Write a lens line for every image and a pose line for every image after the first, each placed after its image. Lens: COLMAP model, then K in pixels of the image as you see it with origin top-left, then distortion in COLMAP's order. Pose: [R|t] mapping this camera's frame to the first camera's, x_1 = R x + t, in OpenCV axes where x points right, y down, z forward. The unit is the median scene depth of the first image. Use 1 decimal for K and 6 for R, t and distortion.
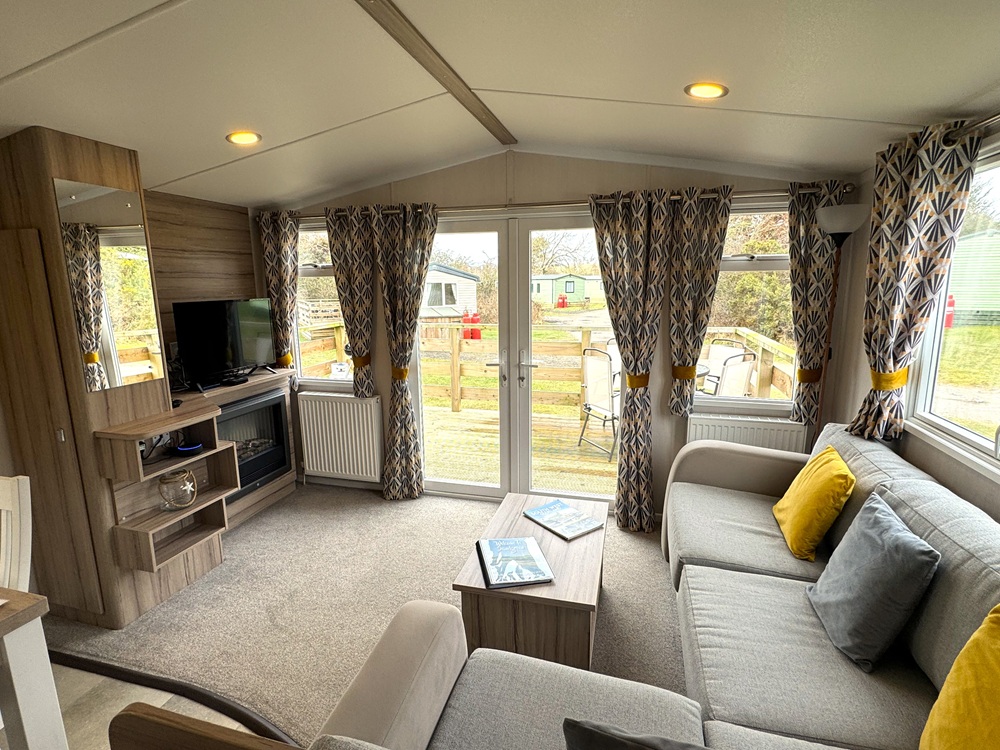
lens RADIAL K [[502.4, 0, 500.0], [0, 502.4, 375.0], [0, 0, 1]] dist [0.000028, -0.000032]
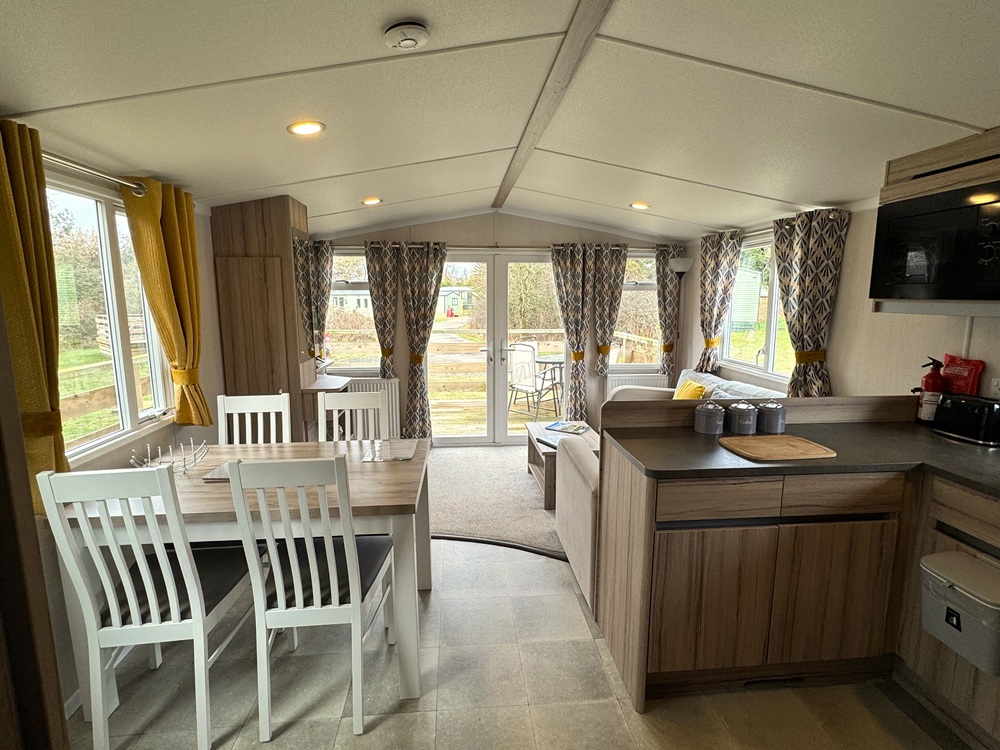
lens RADIAL K [[502.4, 0, 500.0], [0, 502.4, 375.0], [0, 0, 1]] dist [0.000028, -0.000032]
pose [[0.935802, -0.044437, 0.349714, -0.595808], [0.054970, 0.998283, -0.020247, 0.101576], [-0.348214, 0.038171, 0.936638, -0.492276]]
